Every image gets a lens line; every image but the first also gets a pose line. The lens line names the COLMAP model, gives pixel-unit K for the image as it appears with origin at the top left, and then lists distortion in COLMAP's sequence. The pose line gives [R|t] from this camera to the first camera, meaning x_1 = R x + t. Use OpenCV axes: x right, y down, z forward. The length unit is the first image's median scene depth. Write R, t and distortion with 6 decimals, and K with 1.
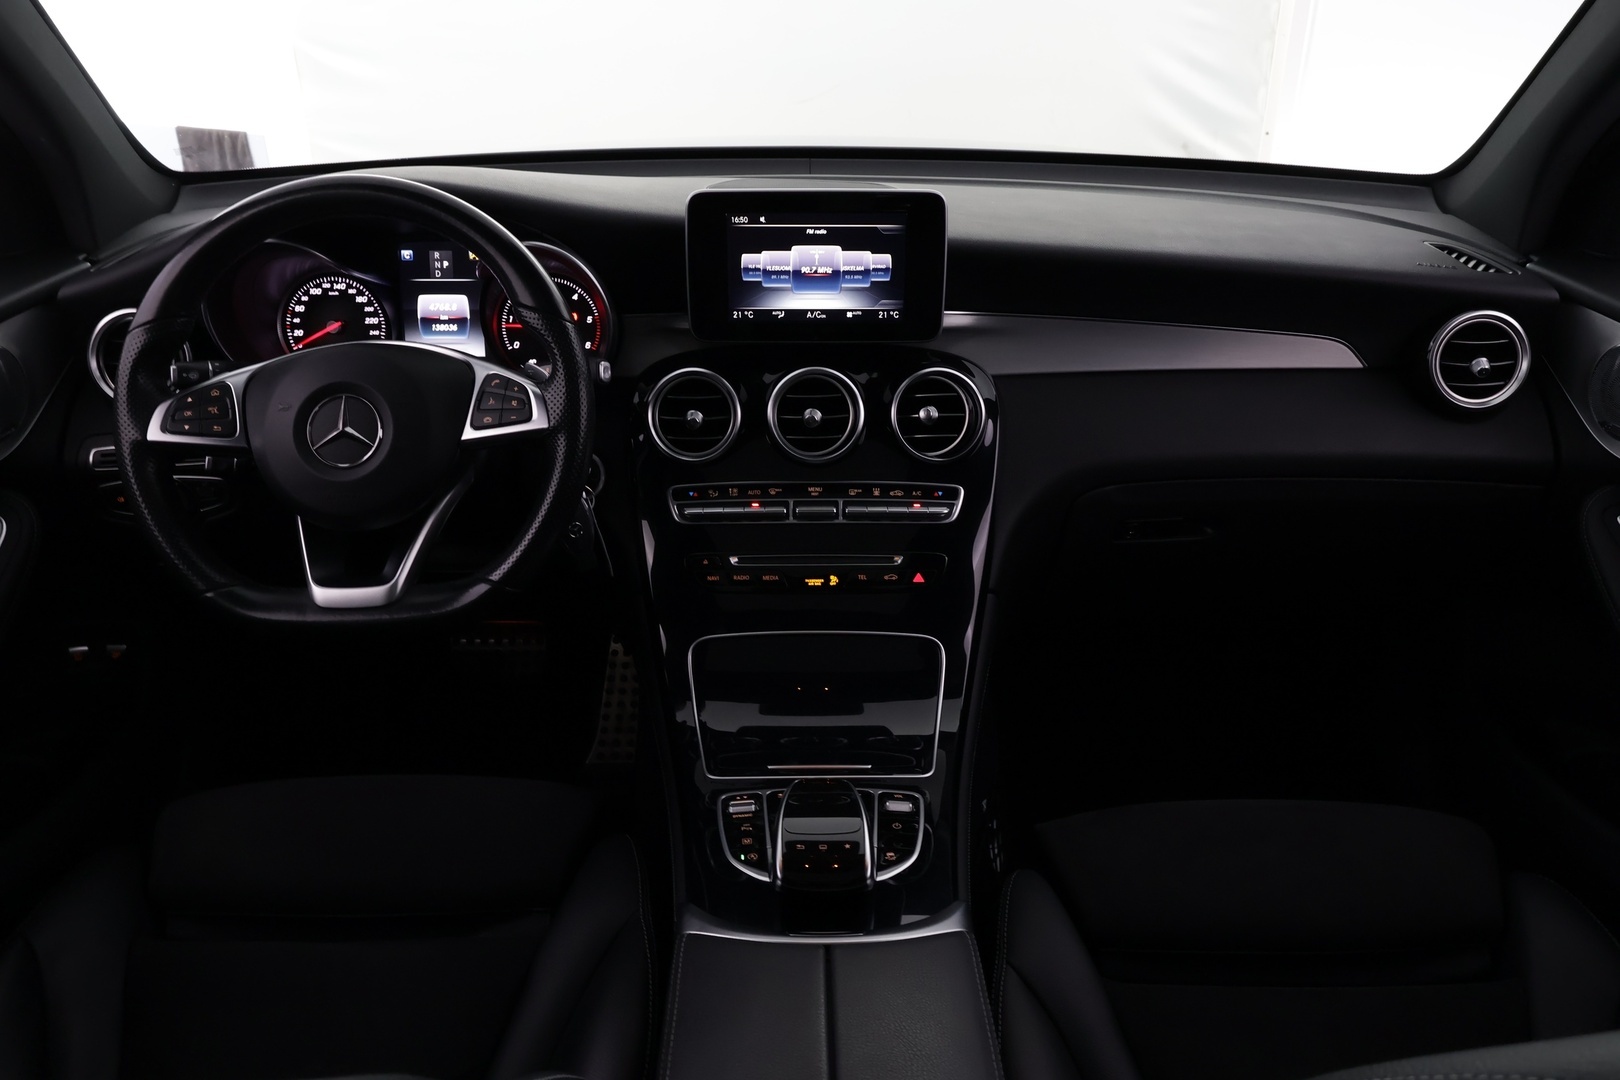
lens RADIAL K [[1269.3, 0, 811.8], [0, 1269.3, 543.1], [0, 0, 1]] dist [0.000108, 0.004282]
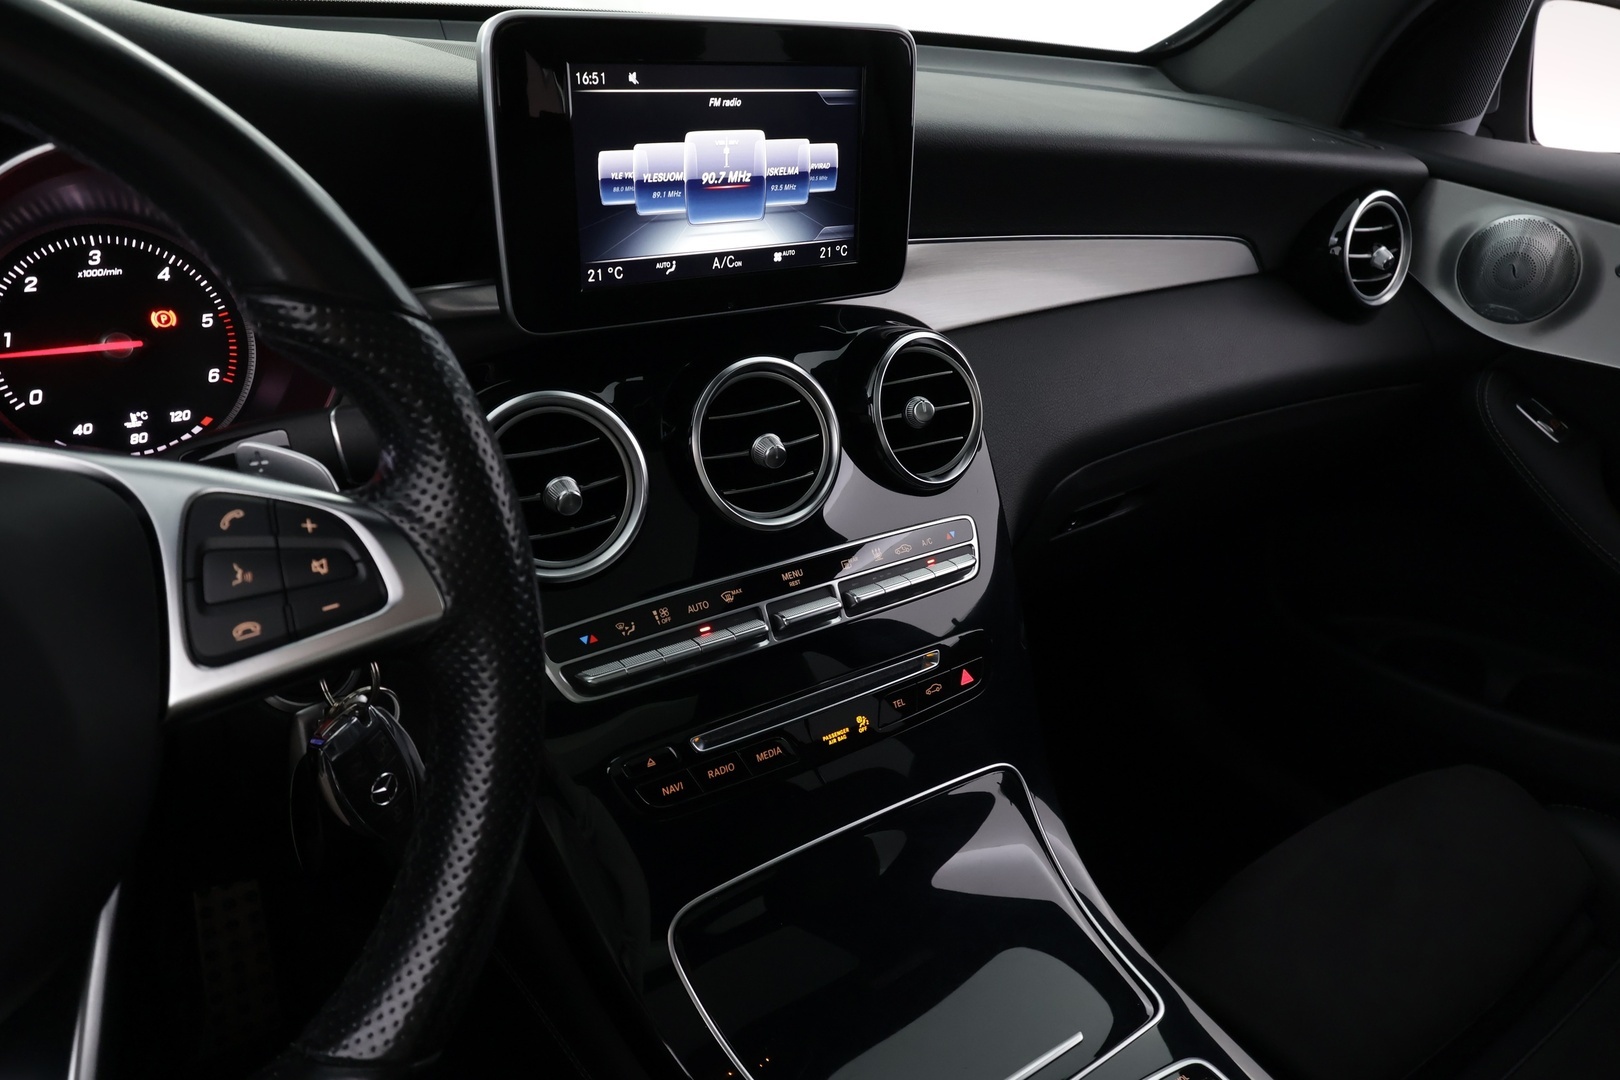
lens RADIAL K [[1130.5, 0, 805.7], [0, 1130.5, 541.5], [0, 0, 1]] dist [-0.002425, 0.004874]
pose [[0.821617, -0.216021, 0.527523, -0.252185], [0.184316, 0.976378, 0.112755, -0.111879], [-0.539419, 0.004590, 0.842025, 0.576848]]
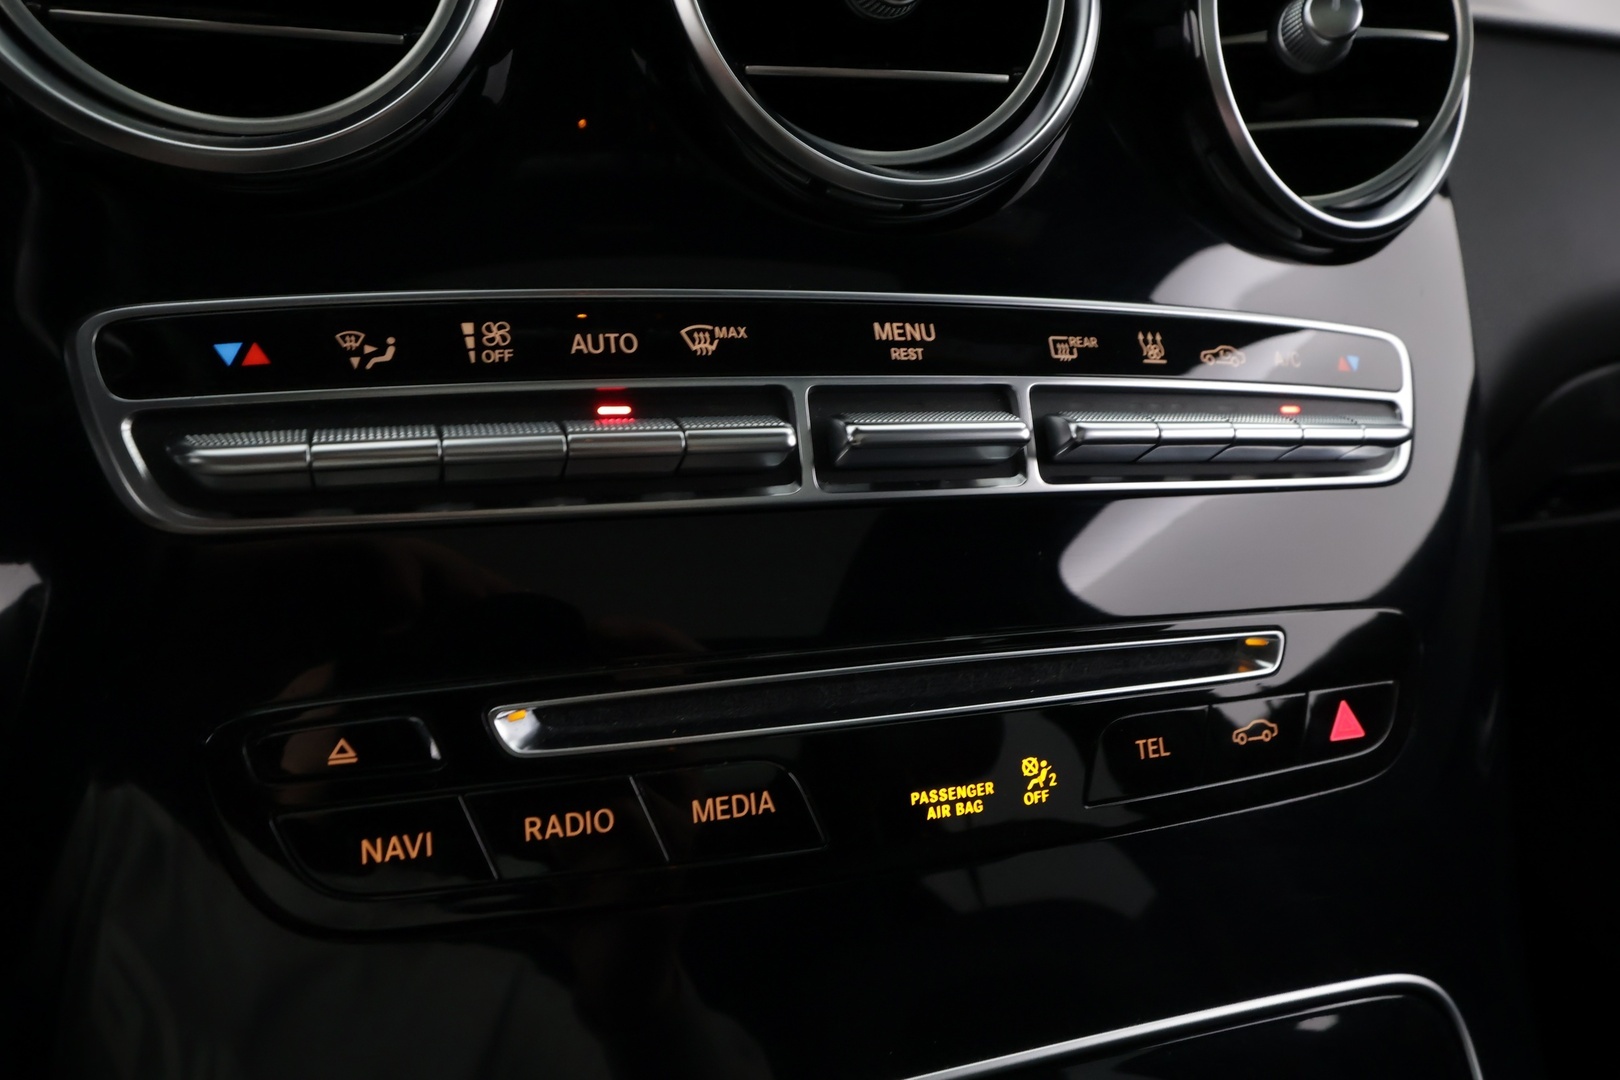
lens RADIAL K [[1130.5, 0, 802.7], [0, 1130.5, 533.1], [0, 0, 1]] dist [-0.002425, 0.004874]
pose [[0.942509, -0.045342, 0.331091, -0.073963], [0.040298, 0.998944, 0.022089, -0.014884], [-0.331743, -0.007477, 0.943340, 0.834360]]
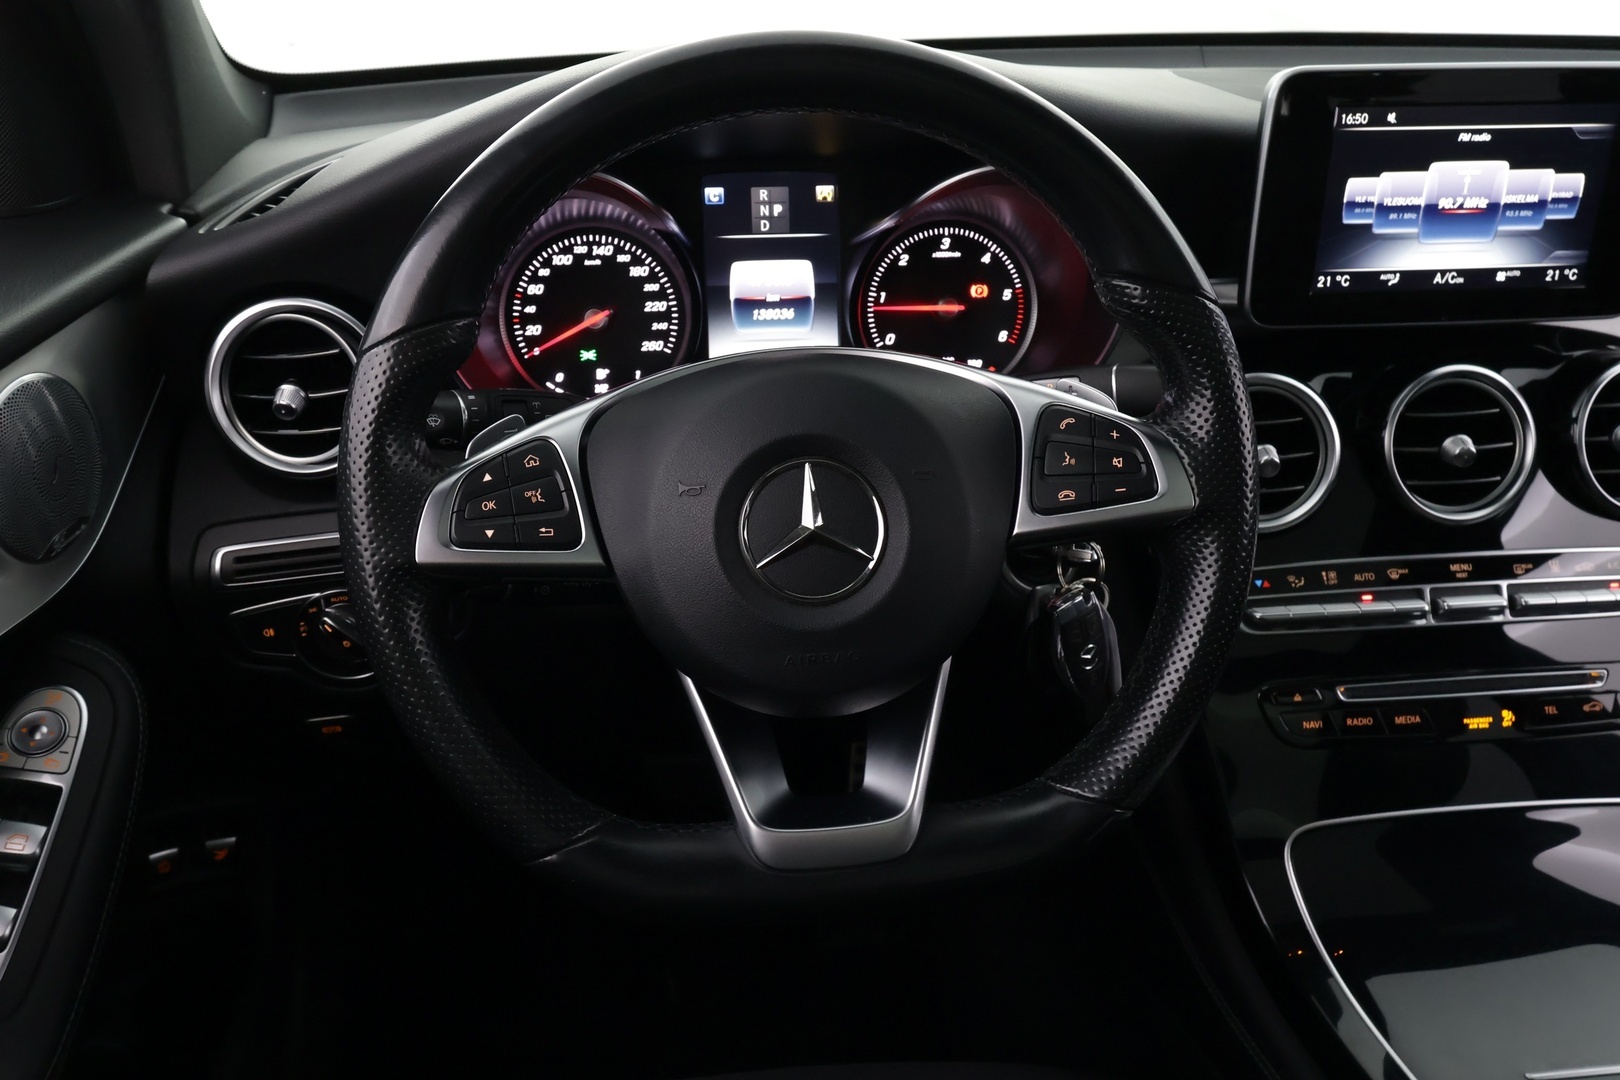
lens RADIAL K [[1269.3, 0, 808.8], [0, 1269.3, 544.7], [0, 0, 1]] dist [0.000108, 0.004282]
pose [[0.995723, -0.042893, 0.081832, -0.356975], [0.040082, 0.998559, 0.035688, -0.087385], [-0.083244, -0.032255, 0.996007, 0.421293]]
